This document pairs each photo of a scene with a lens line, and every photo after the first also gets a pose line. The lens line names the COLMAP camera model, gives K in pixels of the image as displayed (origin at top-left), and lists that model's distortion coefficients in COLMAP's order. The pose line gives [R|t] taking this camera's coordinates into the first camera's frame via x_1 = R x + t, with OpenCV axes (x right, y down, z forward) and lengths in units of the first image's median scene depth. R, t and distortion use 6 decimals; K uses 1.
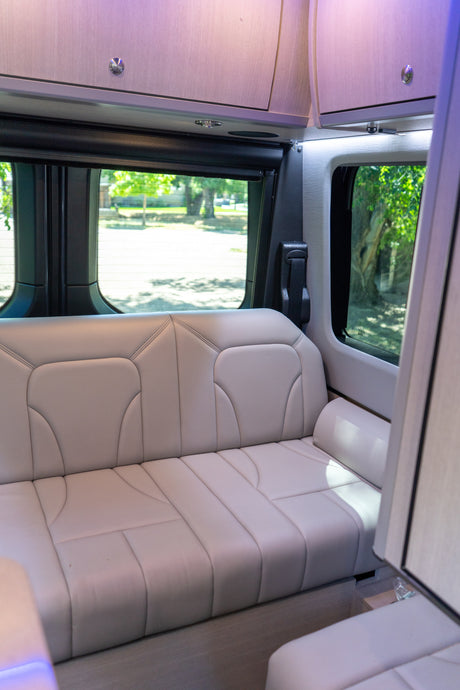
lens RADIAL K [[600.6, 0, 228.1], [0, 600.6, 347.0], [0, 0, 1]] dist [0.029435, -0.013811]
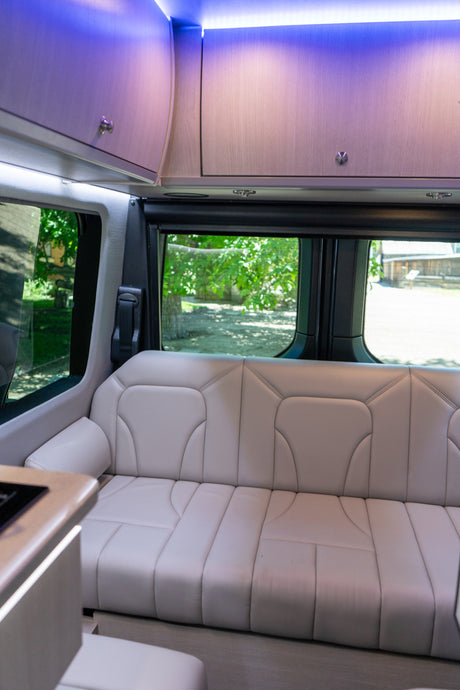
lens RADIAL K [[559.9, 0, 229.9], [0, 559.9, 345.1], [0, 0, 1]] dist [-0.008046, 0.013702]
pose [[0.809039, 0.066283, -0.584006, 0.234695], [-0.131385, 0.988873, -0.069778, 0.019379], [0.572882, 0.133183, 0.808745, -0.008754]]
